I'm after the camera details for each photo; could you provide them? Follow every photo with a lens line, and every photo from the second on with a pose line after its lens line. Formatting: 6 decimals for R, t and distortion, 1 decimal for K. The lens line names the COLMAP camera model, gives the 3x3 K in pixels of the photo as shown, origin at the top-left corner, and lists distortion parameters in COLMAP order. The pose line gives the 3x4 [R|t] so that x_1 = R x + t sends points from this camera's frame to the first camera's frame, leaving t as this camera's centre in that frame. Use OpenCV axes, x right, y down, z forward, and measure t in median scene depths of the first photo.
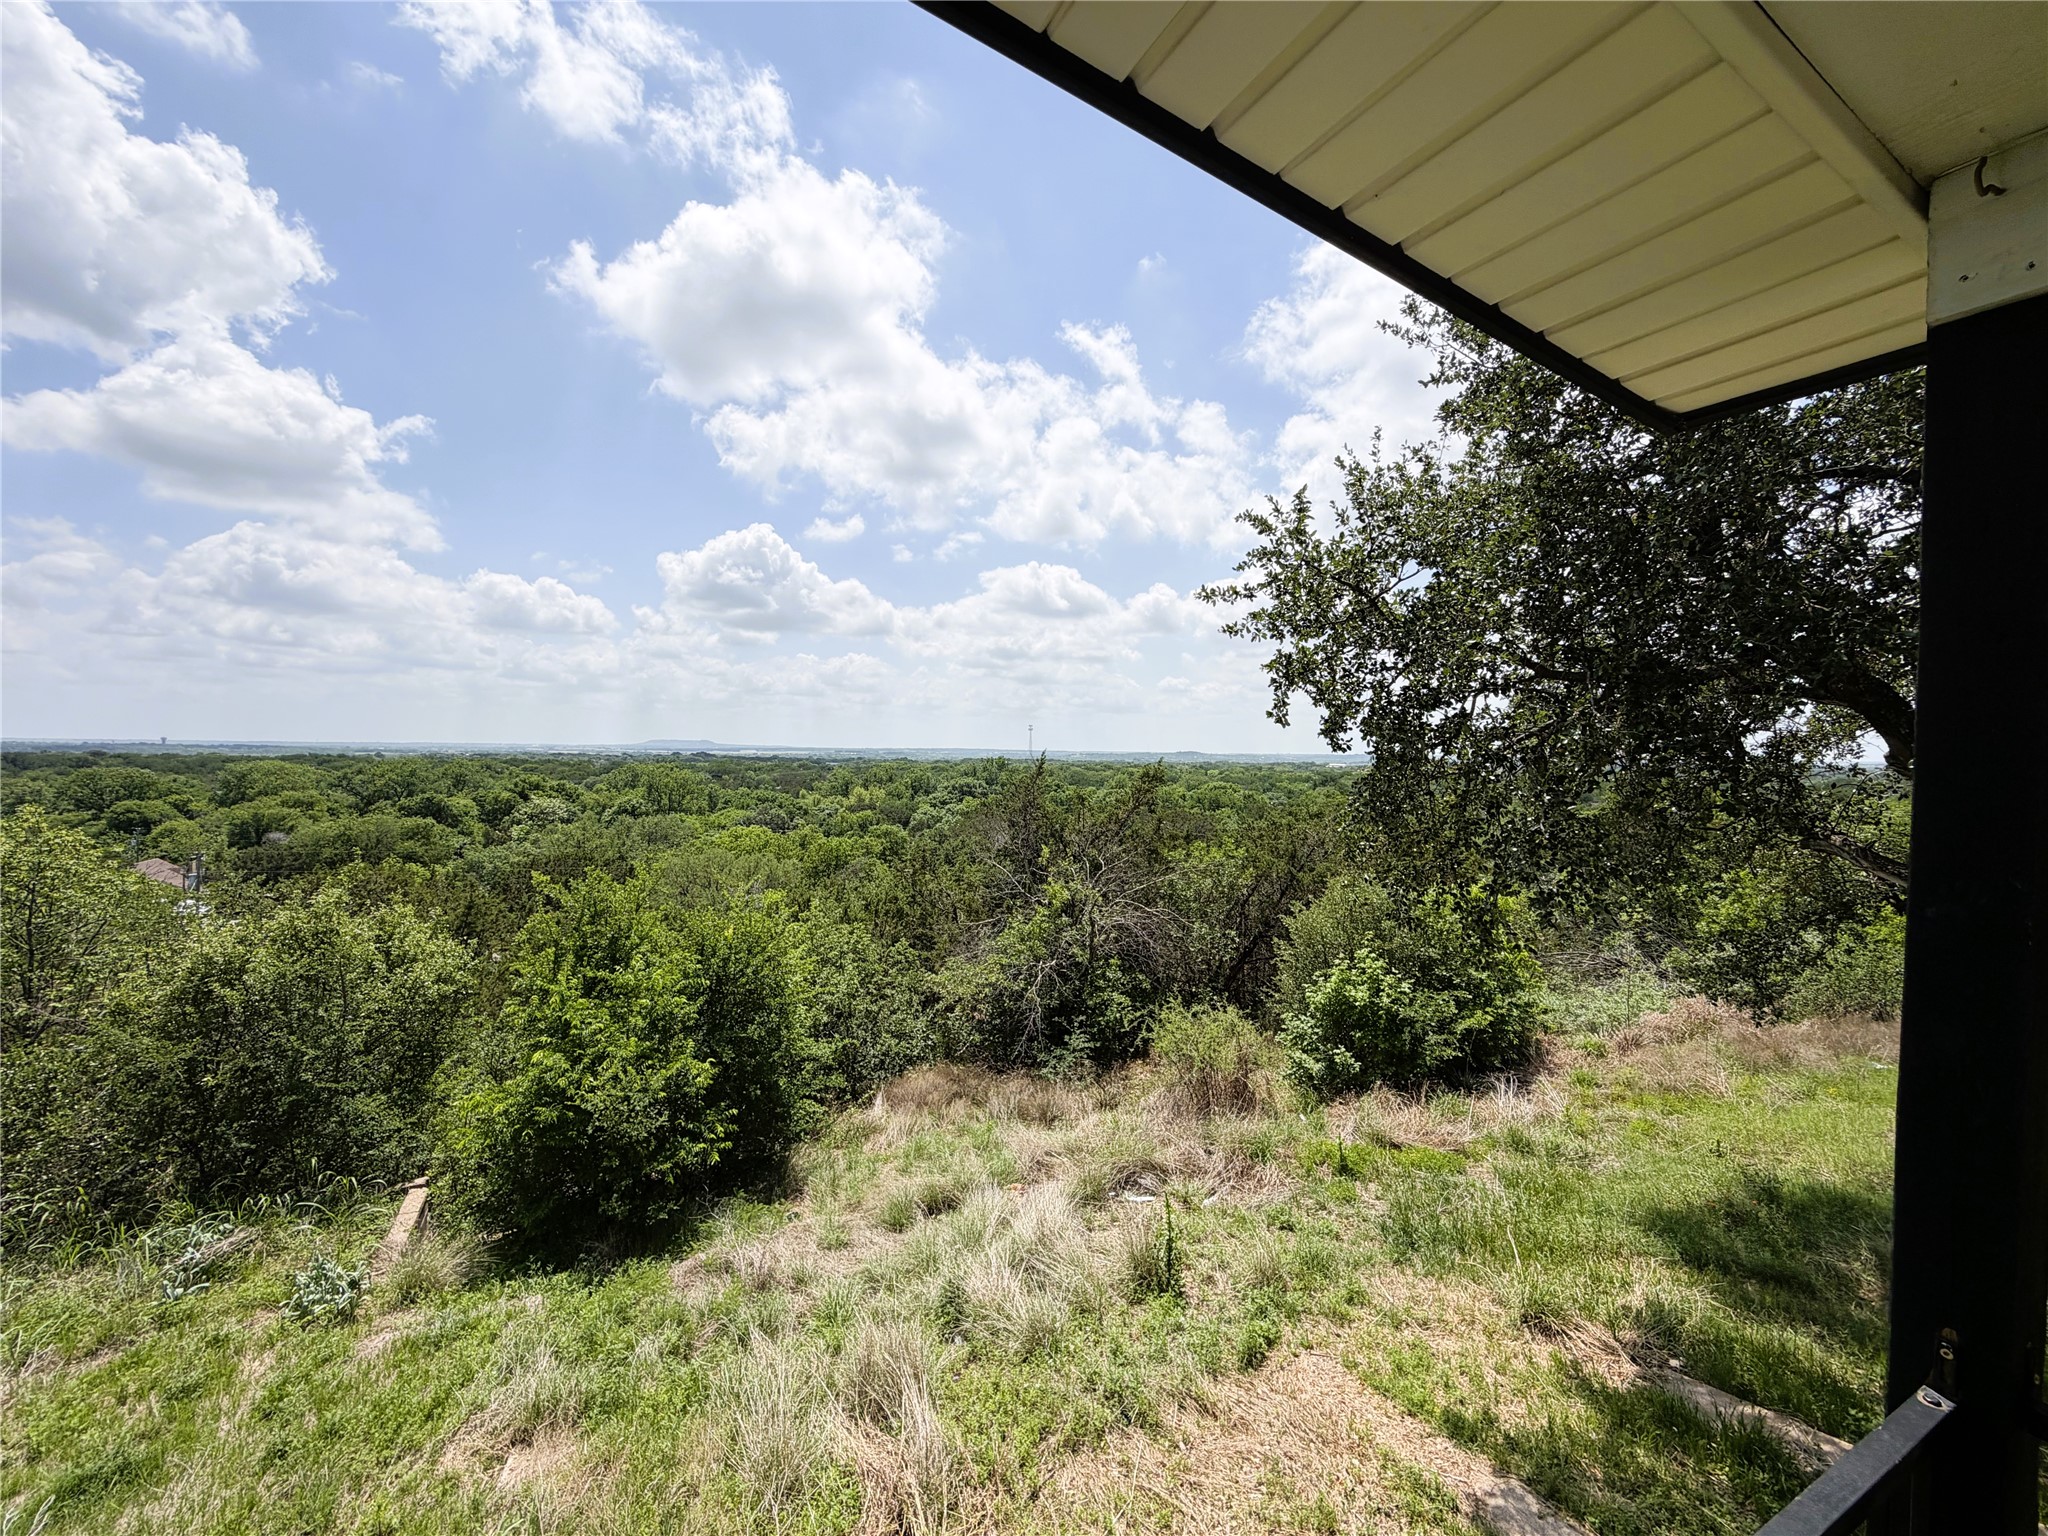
lens RADIAL K [[817.8, 0, 1020.4], [0, 817.8, 769.1], [0, 0, 1]] dist [-0.000559, 0.001196]
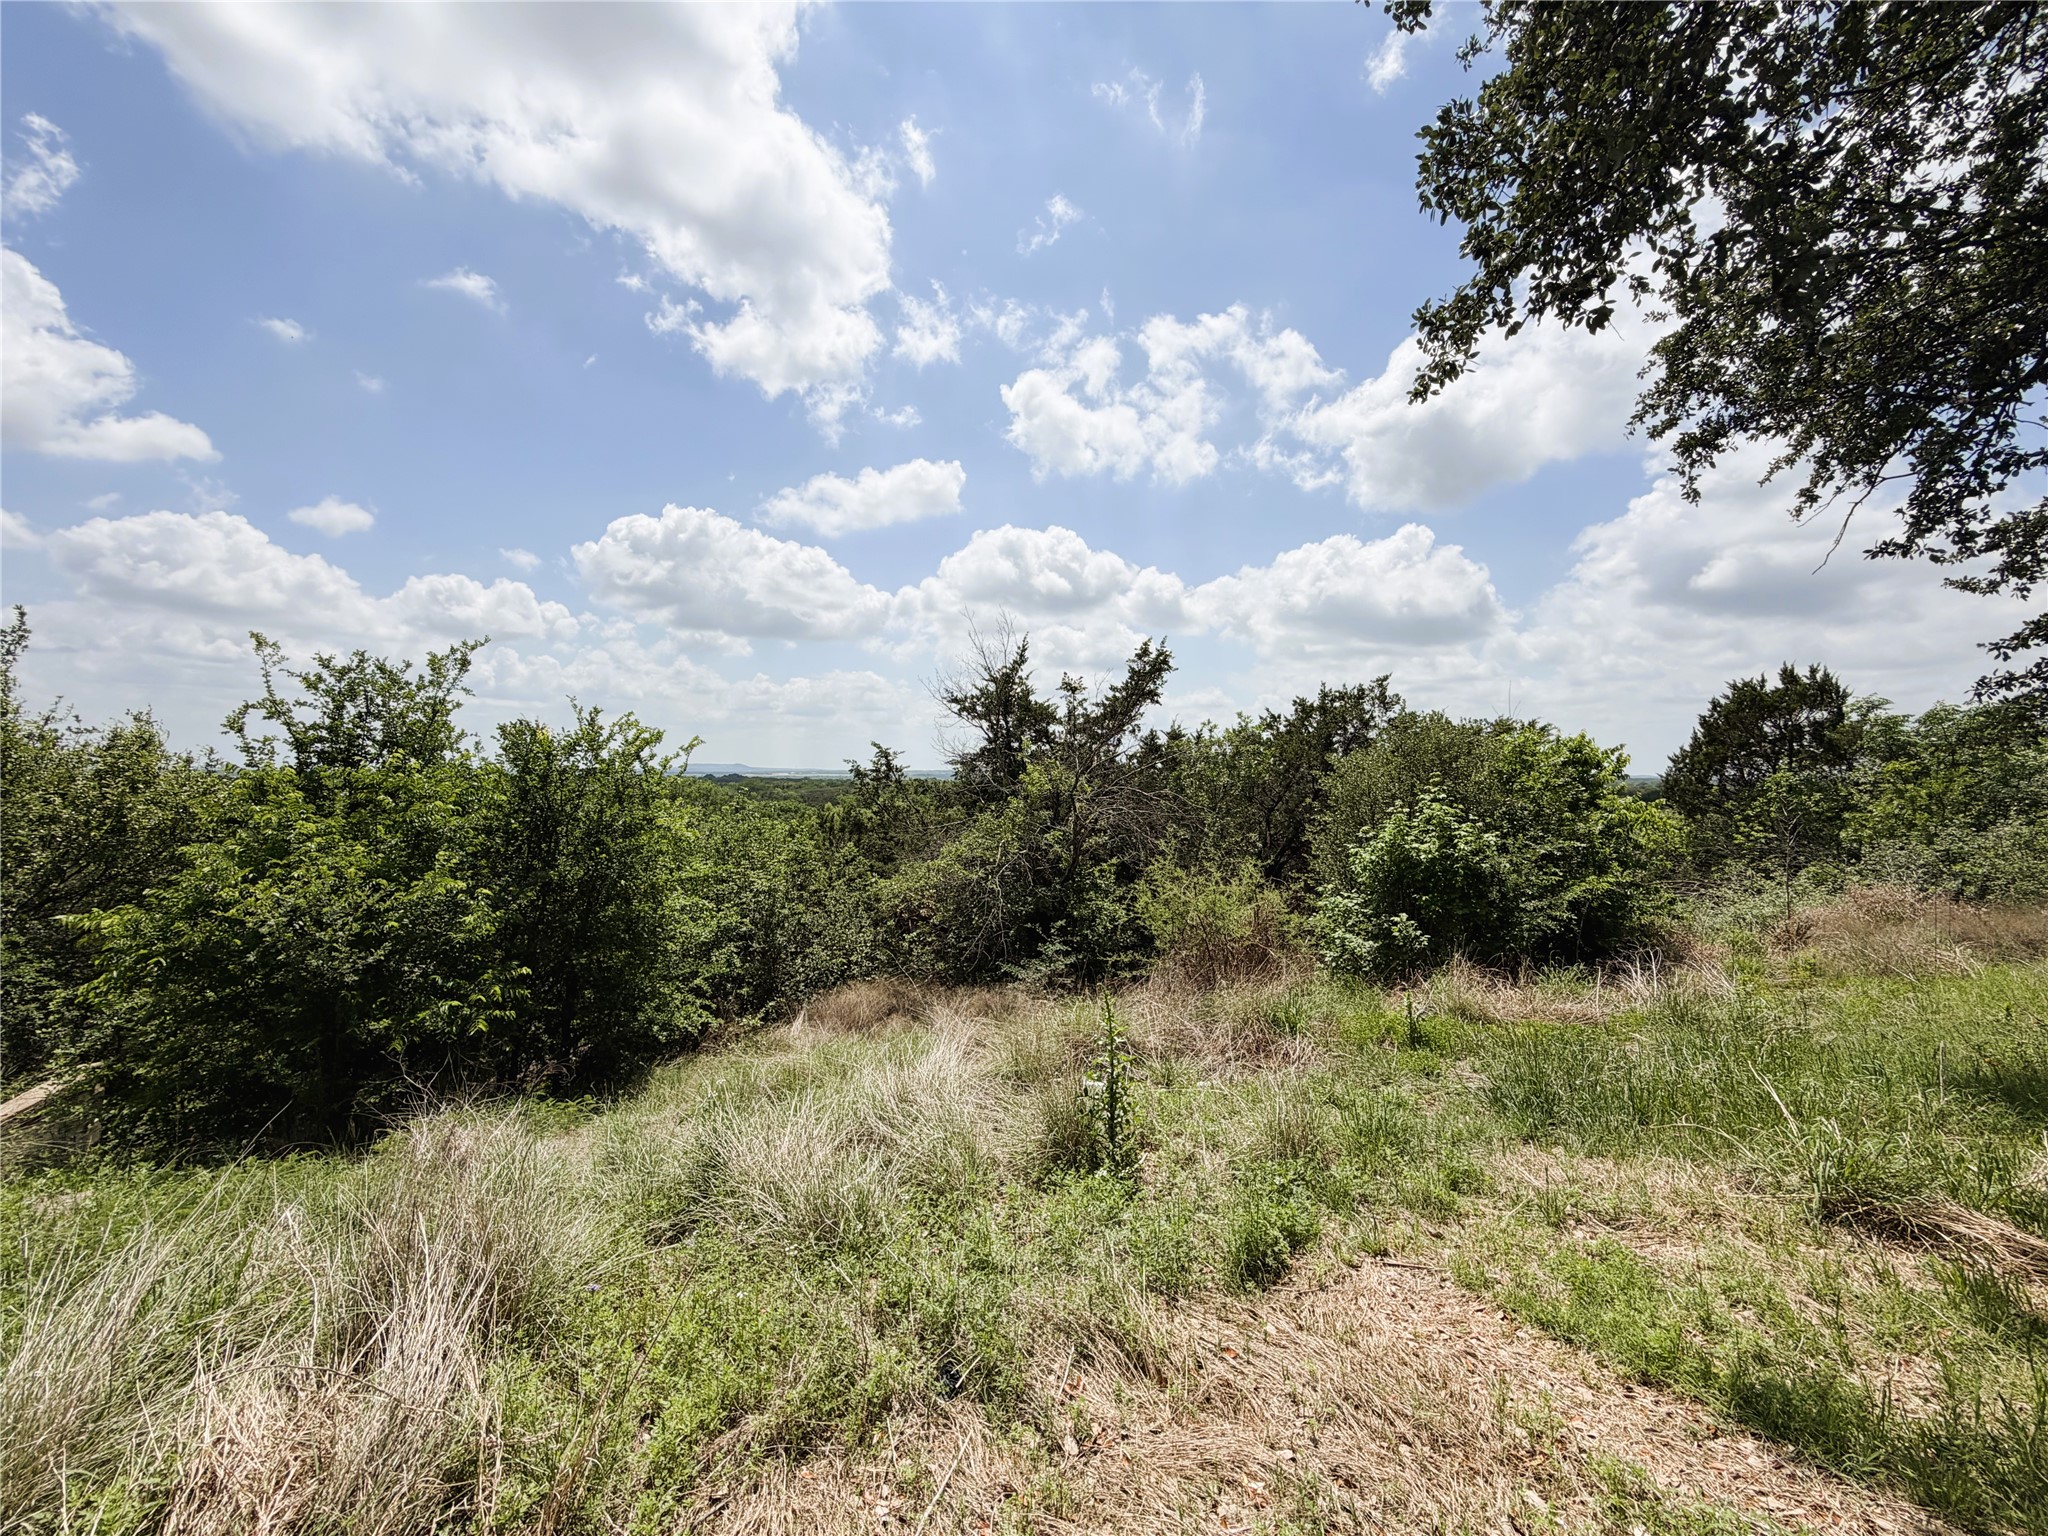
lens RADIAL K [[817.8, 0, 1020.7], [0, 817.8, 771.1], [0, 0, 1]] dist [-0.000559, 0.001196]
pose [[0.999318, -0.006523, -0.036342, 0.151593], [0.005630, 0.999681, -0.024619, 0.405536], [0.036491, 0.024398, 0.999036, 0.473300]]
